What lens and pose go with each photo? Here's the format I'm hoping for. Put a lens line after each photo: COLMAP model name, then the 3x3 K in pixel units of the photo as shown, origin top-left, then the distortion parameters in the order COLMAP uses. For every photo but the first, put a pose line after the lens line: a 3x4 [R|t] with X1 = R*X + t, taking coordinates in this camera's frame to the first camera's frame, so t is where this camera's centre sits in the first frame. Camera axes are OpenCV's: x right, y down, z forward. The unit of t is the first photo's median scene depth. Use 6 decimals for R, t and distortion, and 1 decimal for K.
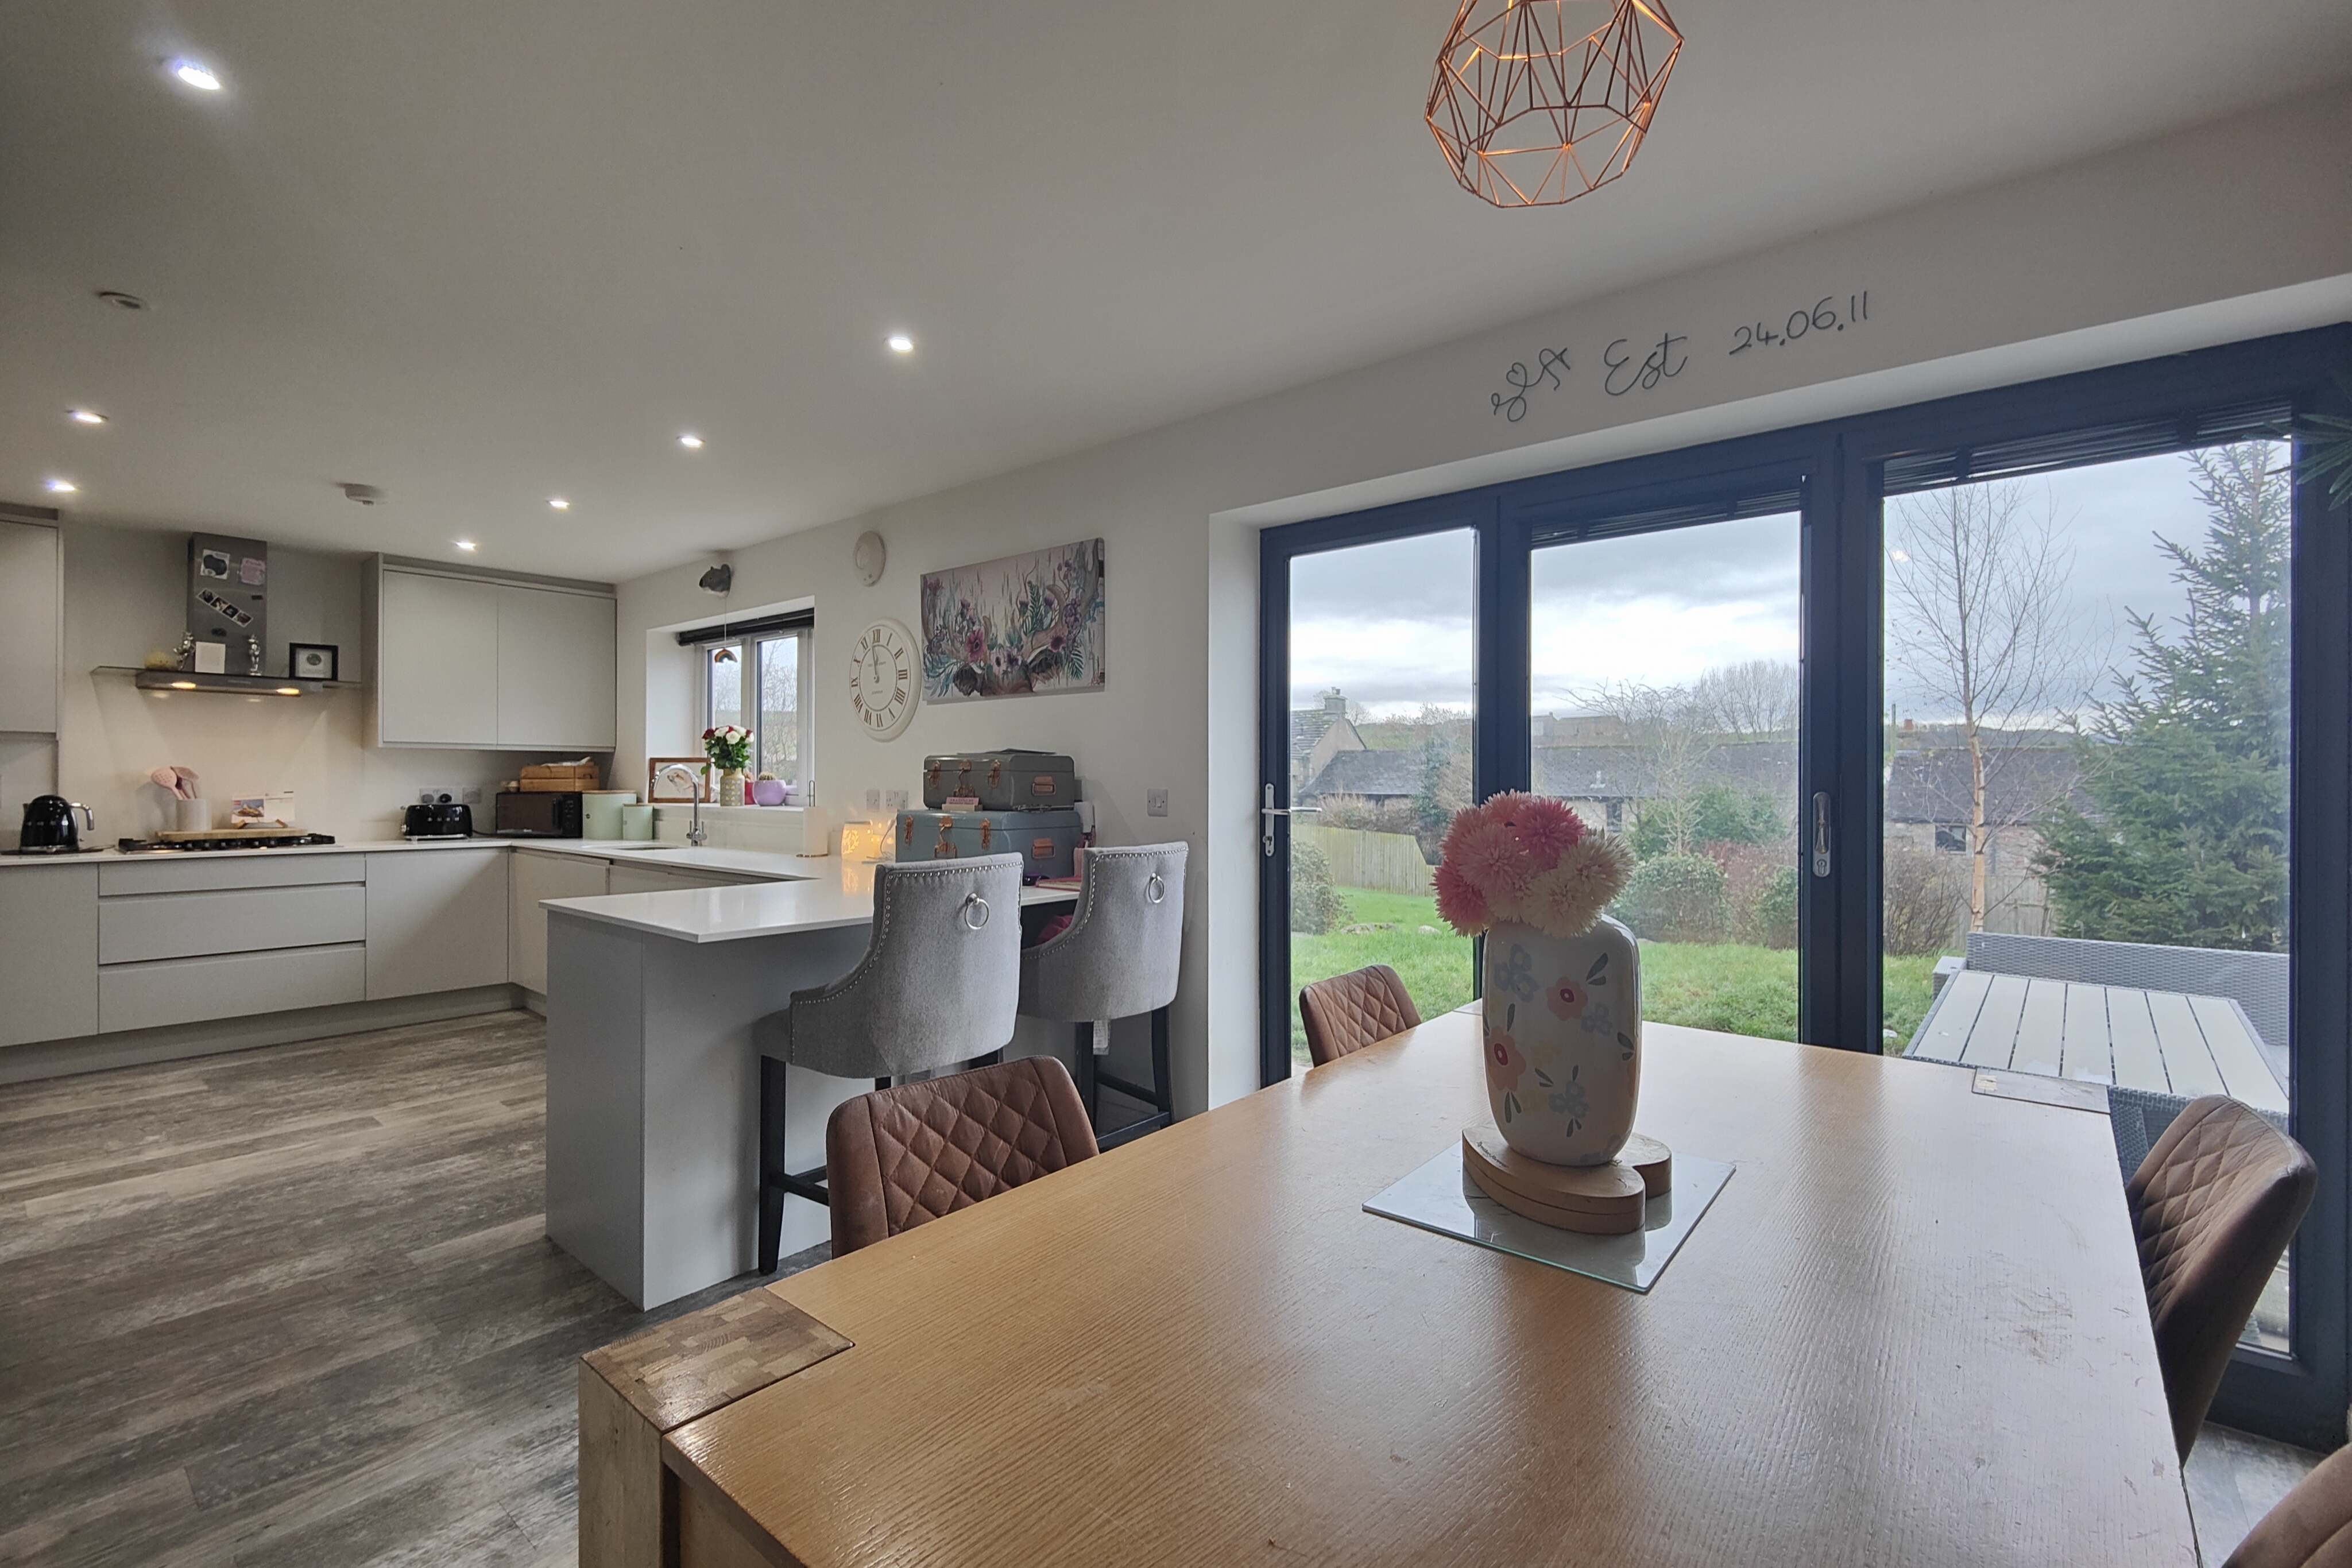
lens RADIAL K [[1017.8, 0, 1189.4], [0, 1017.8, 780.6], [0, 0, 1]] dist [0.017169, -0.012231]
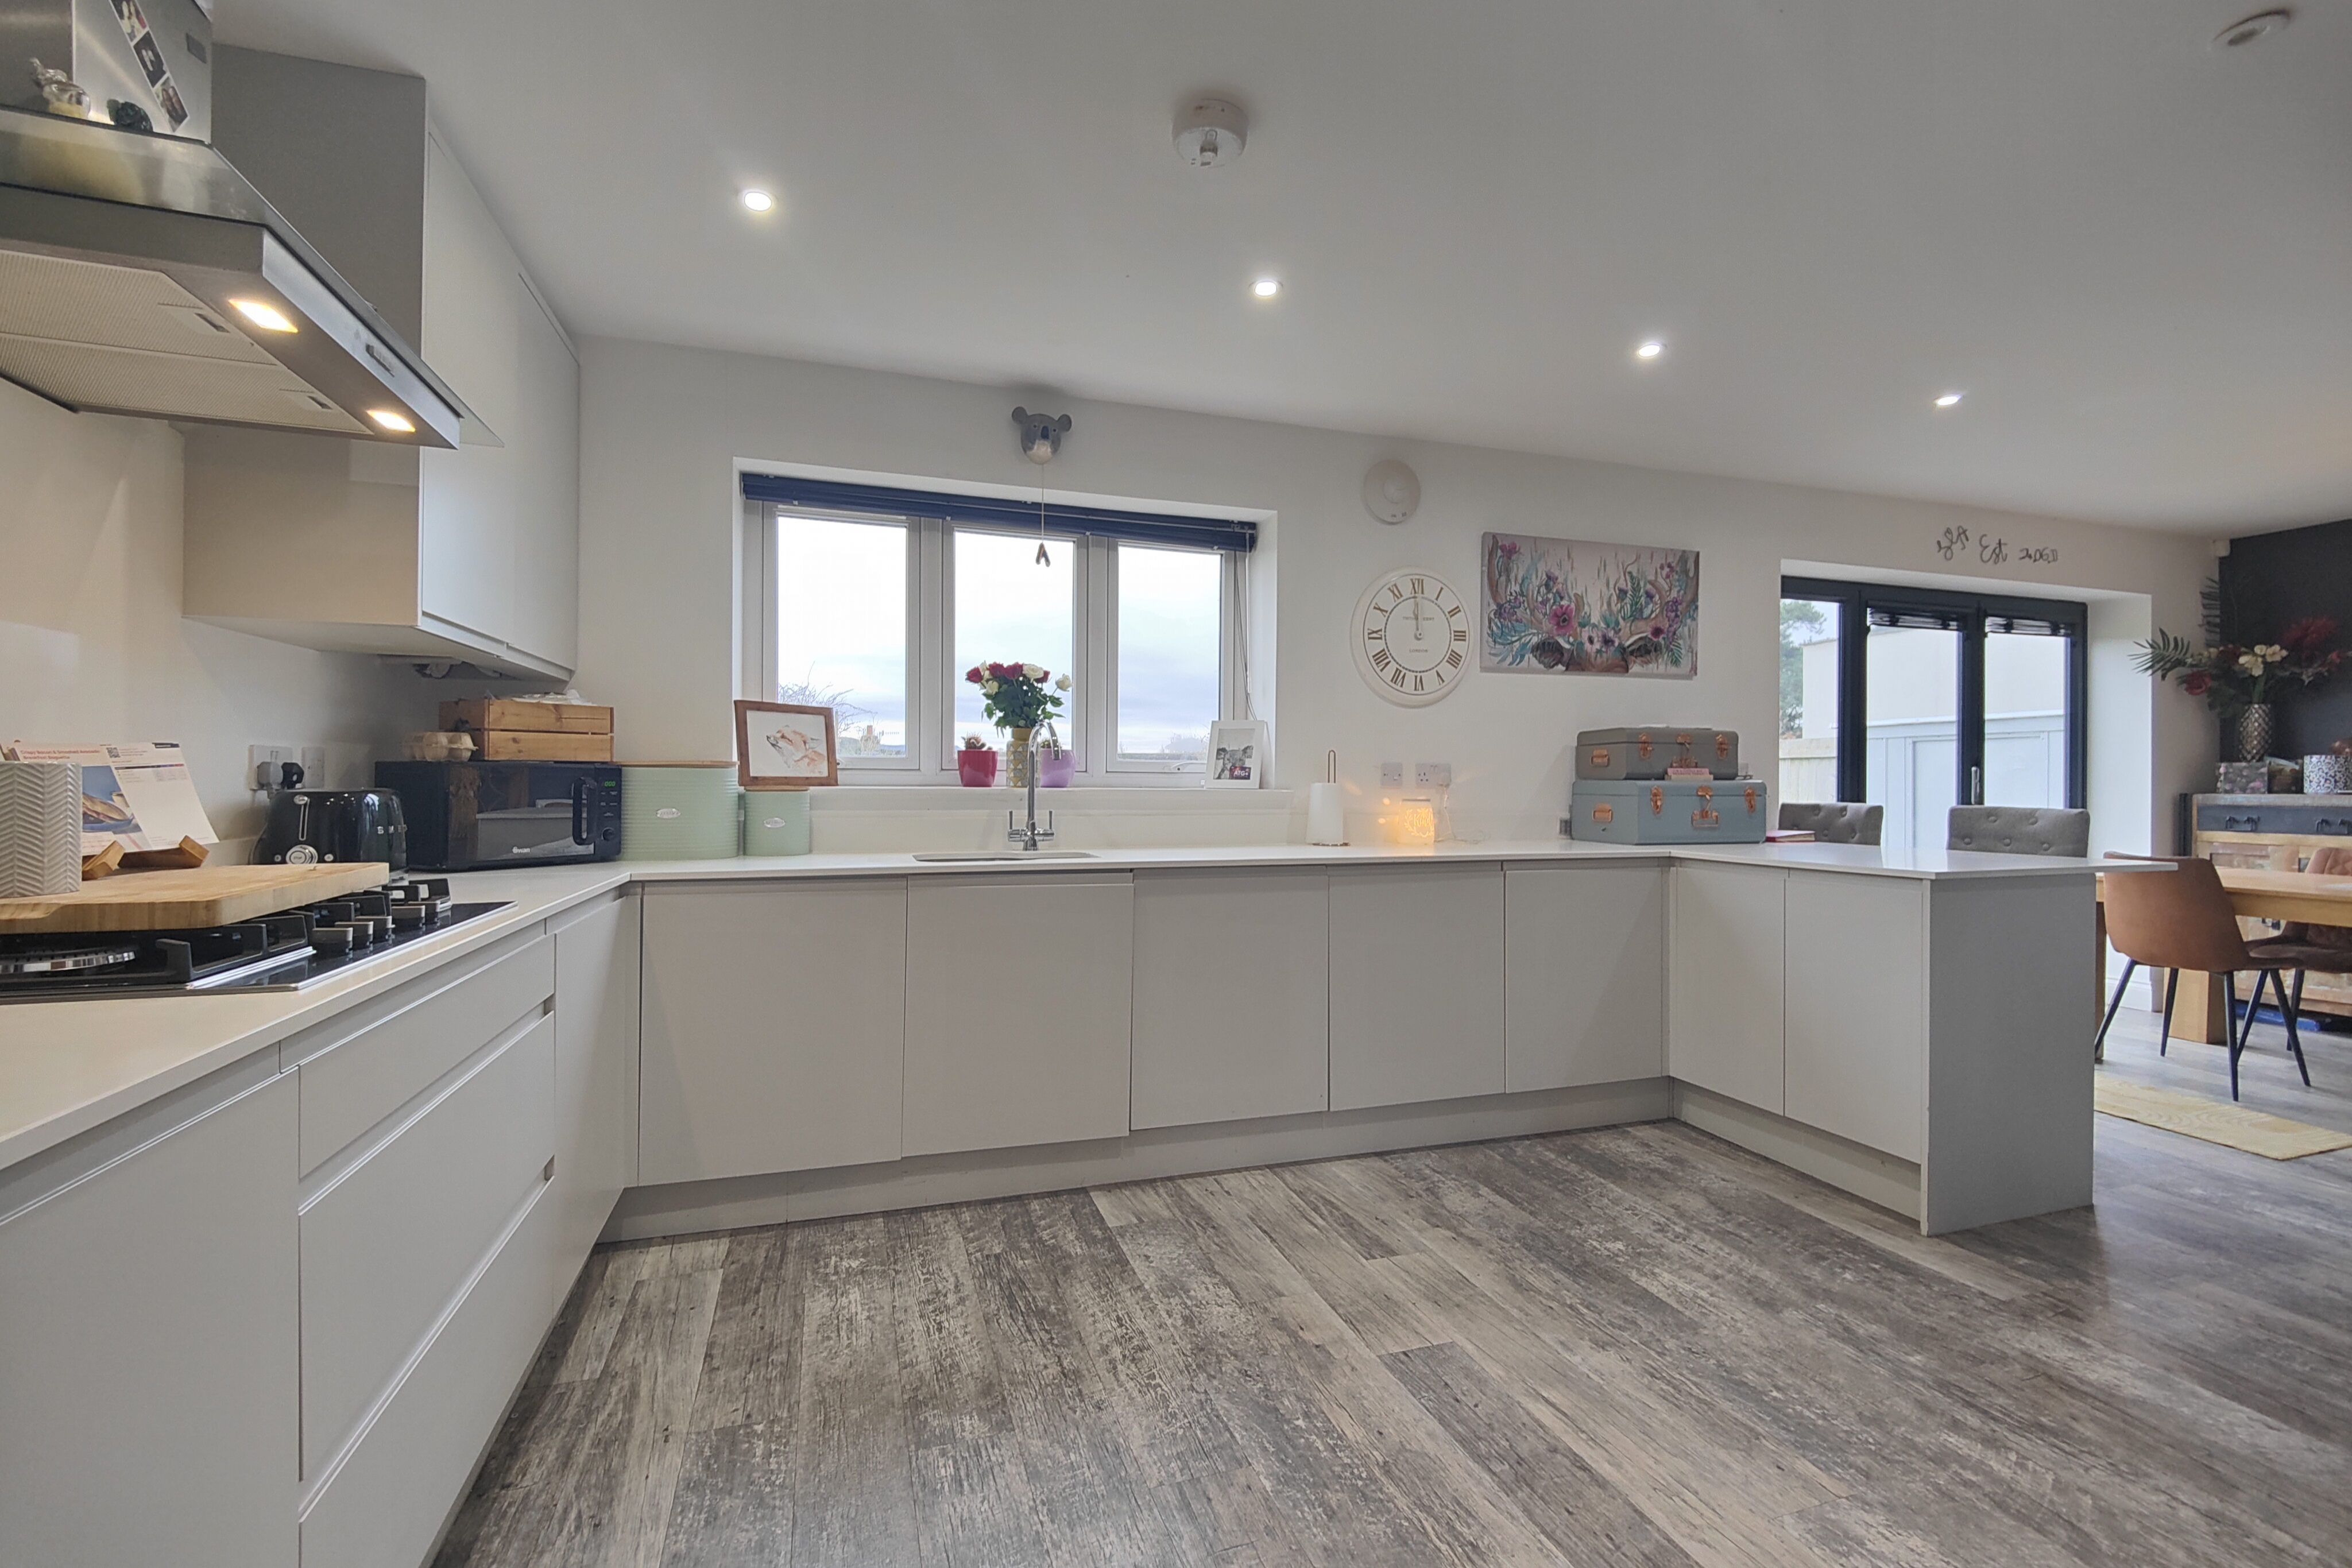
lens RADIAL K [[1017.8, 0, 1178.9], [0, 1017.8, 784.3], [0, 0, 1]] dist [0.017169, -0.012231]
pose [[0.527977, -0.001568, 0.849257, -1.382230], [-0.000496, 0.999998, 0.002155, 0.030916], [-0.849258, -0.001559, 0.527975, 0.856116]]
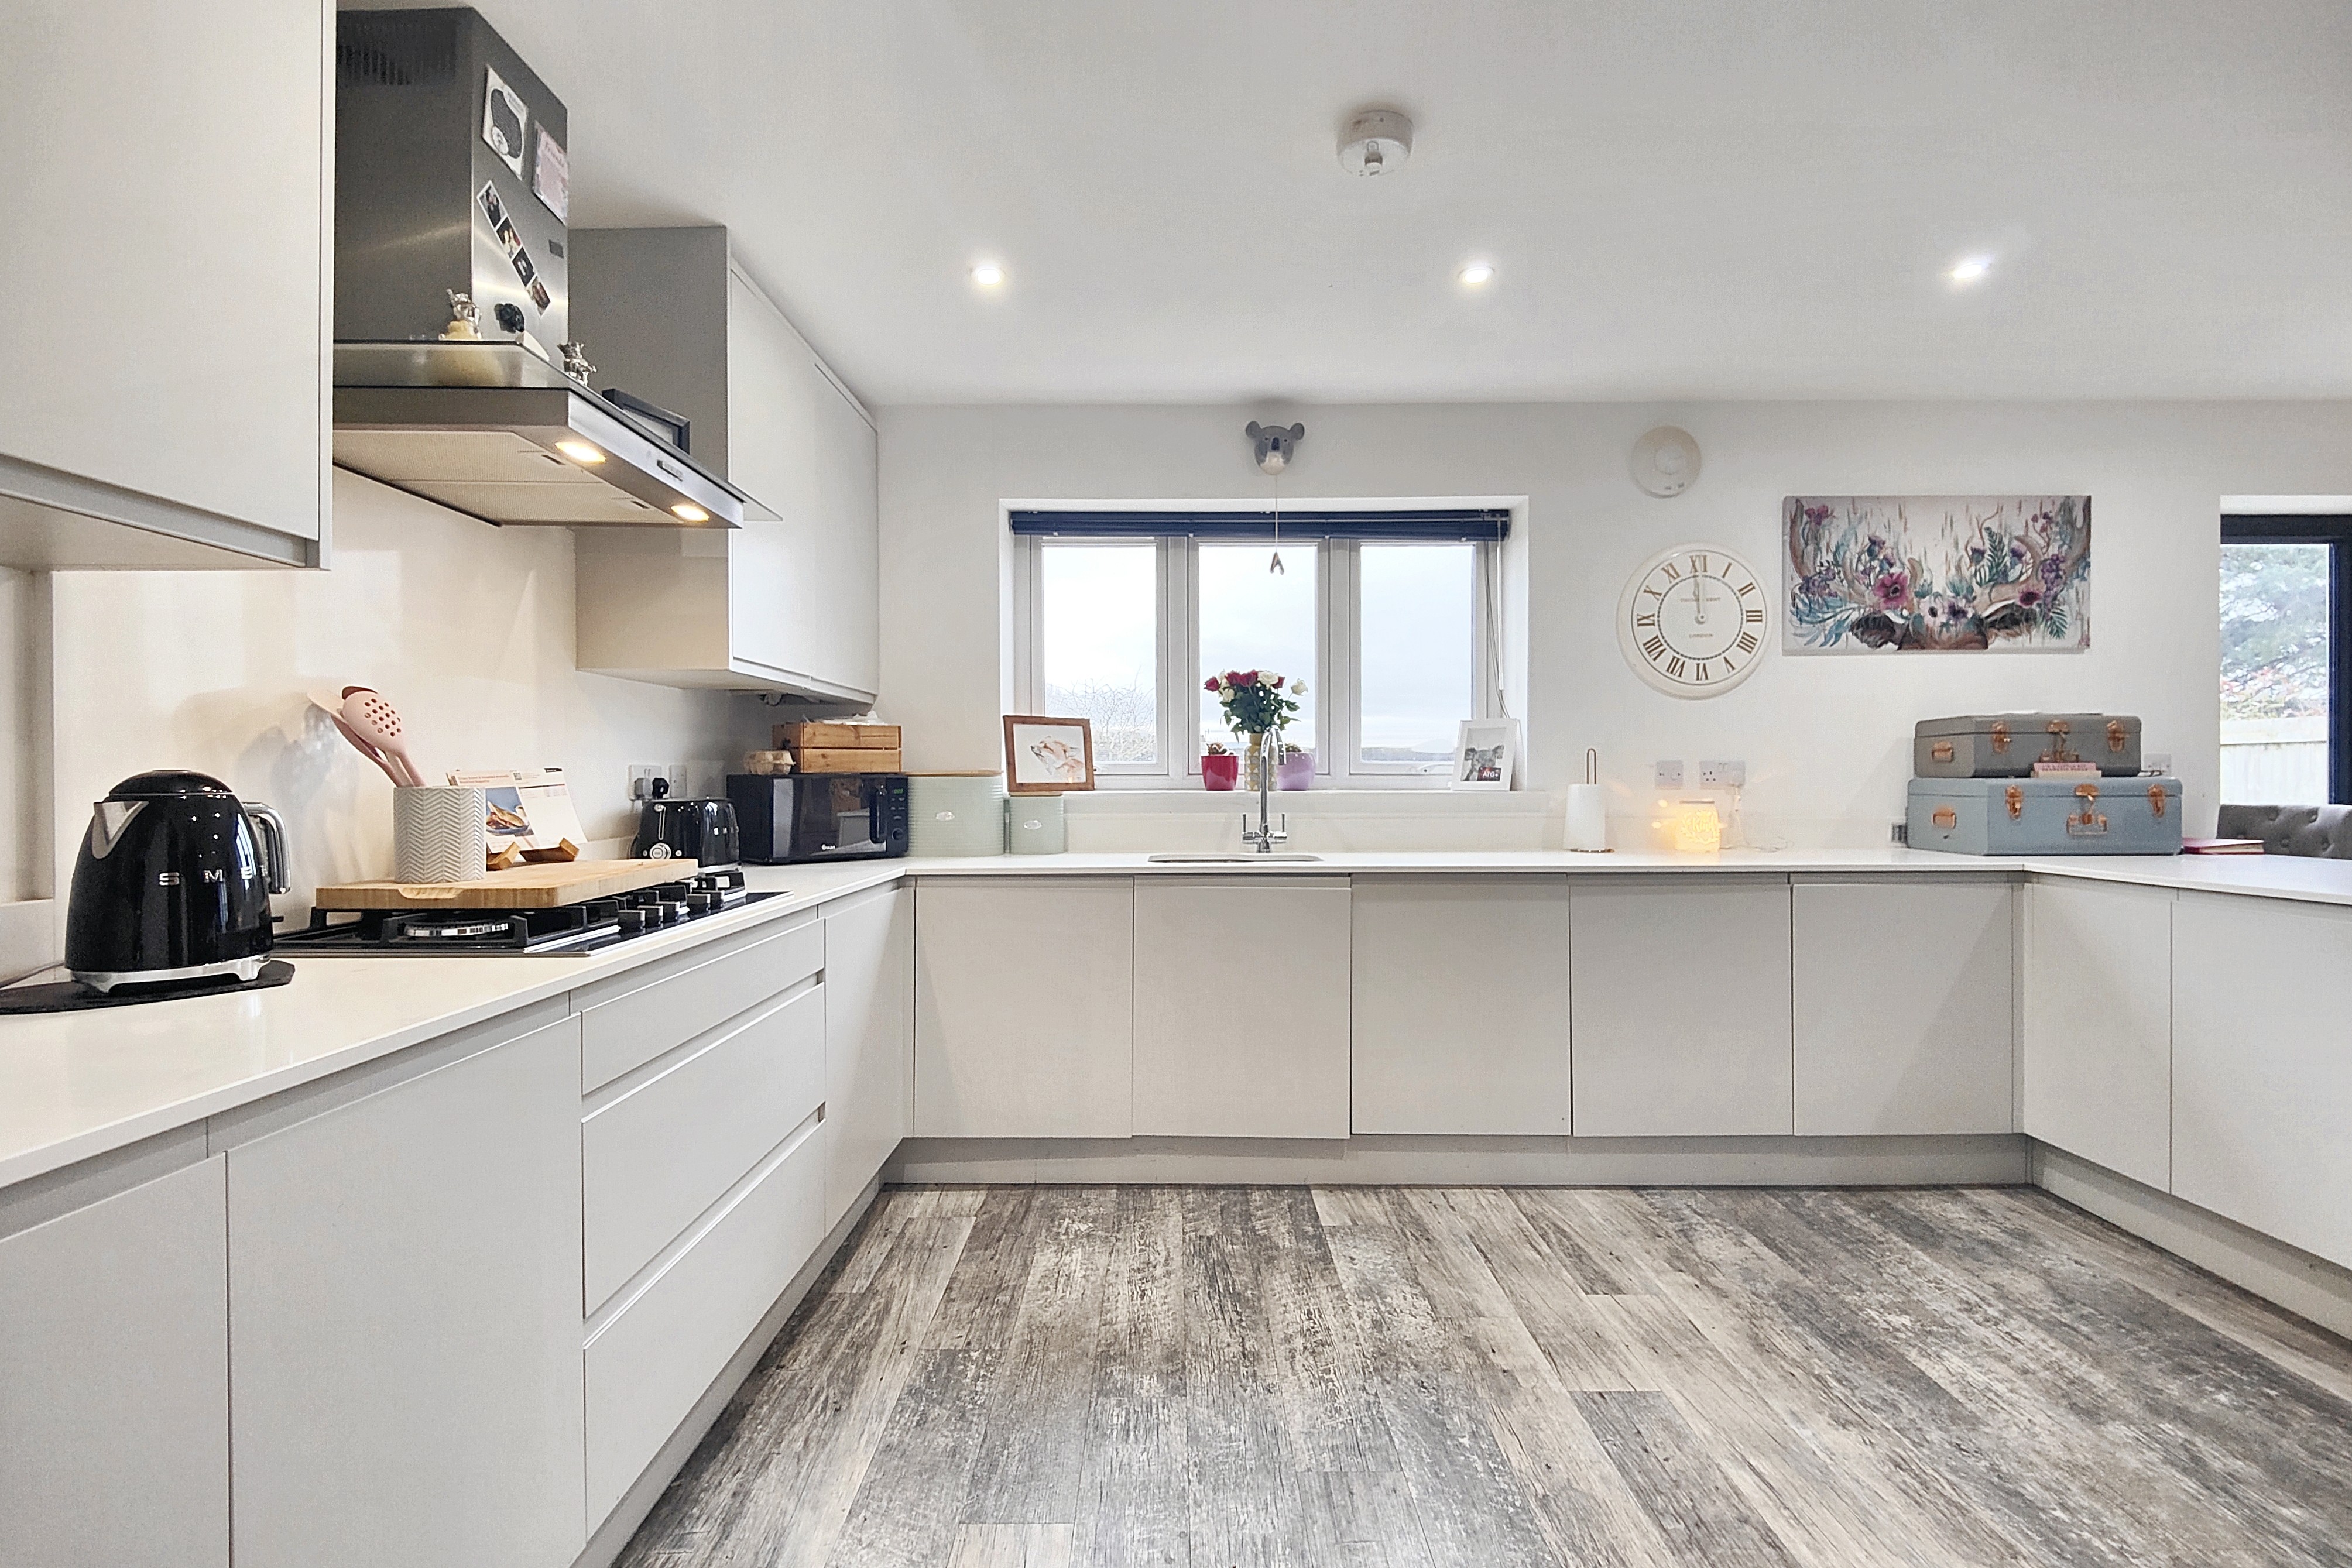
lens RADIAL K [[1039.7, 0, 1178.1], [0, 1039.7, 783.5], [0, 0, 1]] dist [0.008487, -0.009366]
pose [[0.767667, -0.009208, 0.640782, -1.351021], [0.008413, 0.999955, 0.004291, 0.024066], [-0.640793, 0.002097, 0.767711, 0.771336]]
